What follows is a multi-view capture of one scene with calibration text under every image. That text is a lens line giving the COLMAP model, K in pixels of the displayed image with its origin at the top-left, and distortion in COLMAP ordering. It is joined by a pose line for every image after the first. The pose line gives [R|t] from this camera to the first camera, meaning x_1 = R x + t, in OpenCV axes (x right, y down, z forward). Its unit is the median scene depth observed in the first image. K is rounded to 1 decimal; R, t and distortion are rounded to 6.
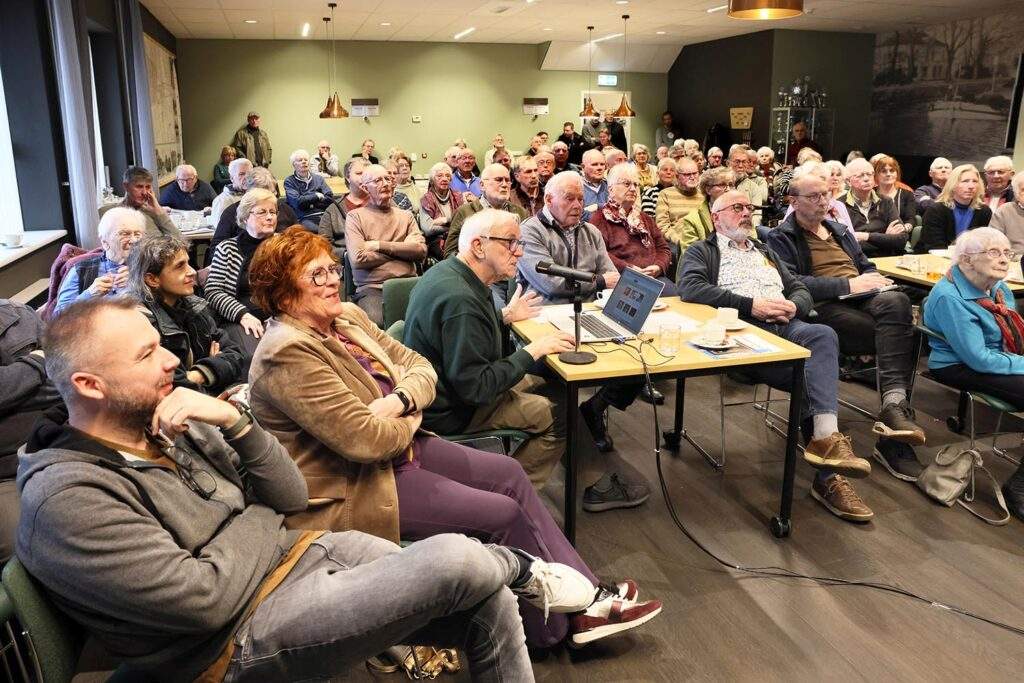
lens RADIAL K [[724.5, 0, 489.7], [0, 724.5, 306.2], [0, 0, 1]] dist [-0.072172, 0.069868]
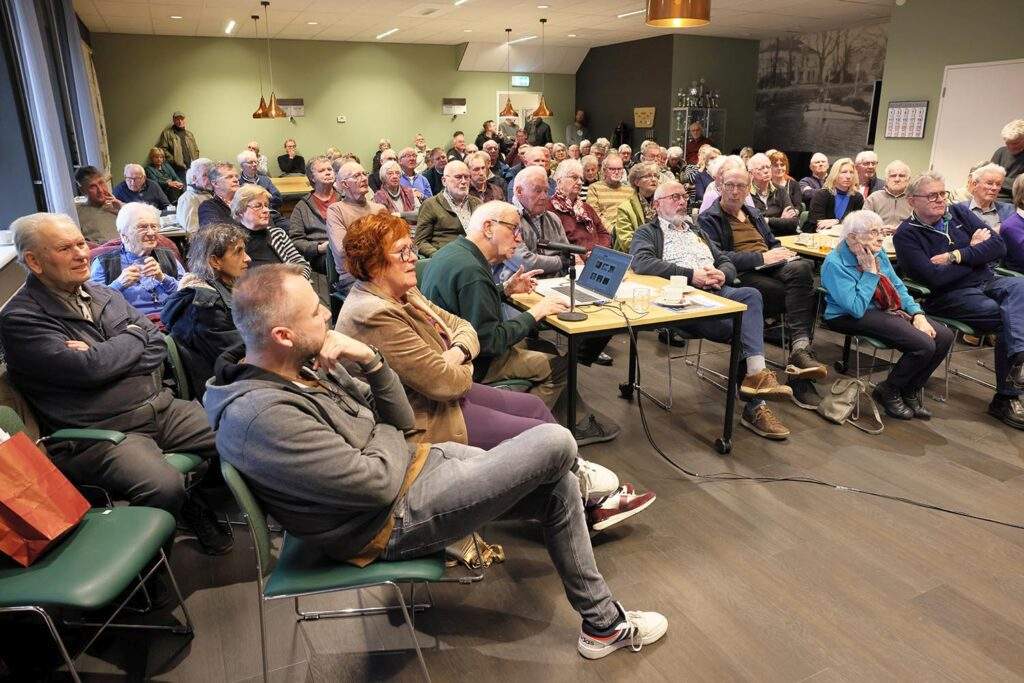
lens RADIAL K [[688.2, 0, 511.8], [0, 688.2, 364.1], [0, 0, 1]] dist [-0.028158, 0.003464]
pose [[0.986206, -0.053670, 0.156582, -0.121171], [0.039416, 0.994908, 0.092759, 0.027098], [-0.160763, -0.085307, 0.983300, -0.108419]]
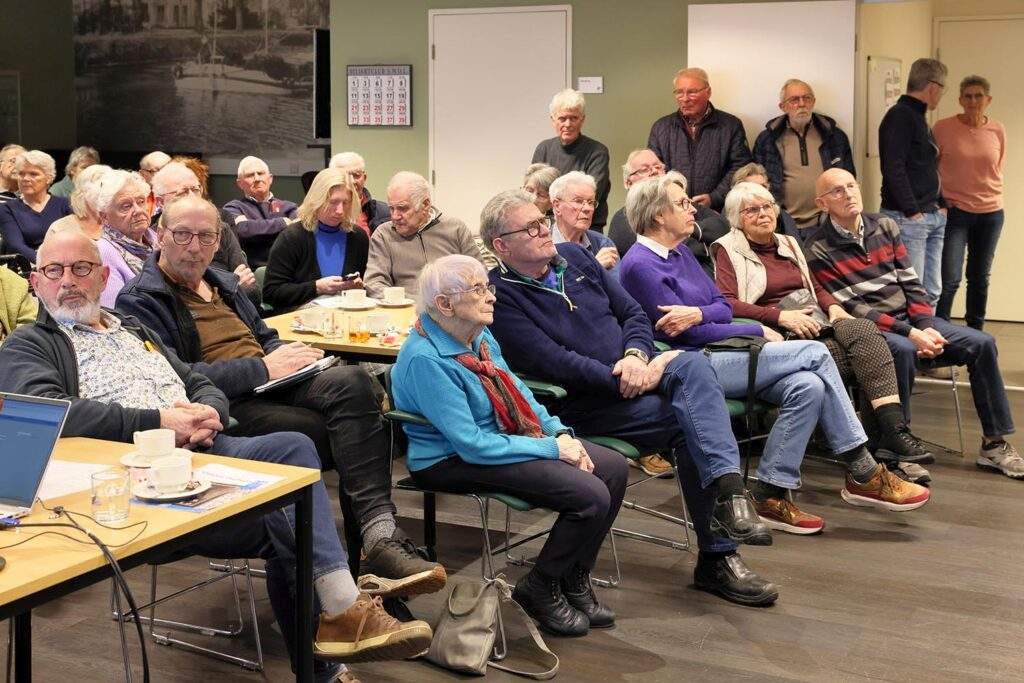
lens RADIAL K [[1433.9, 0, 513.8], [0, 1433.9, 241.5], [0, 0, 1]] dist [0.122763, -0.015945]
pose [[0.685746, -0.068261, 0.724633, -0.245599], [0.174817, 0.981896, -0.072940, -0.009018], [-0.706535, 0.176696, 0.685264, -0.013255]]
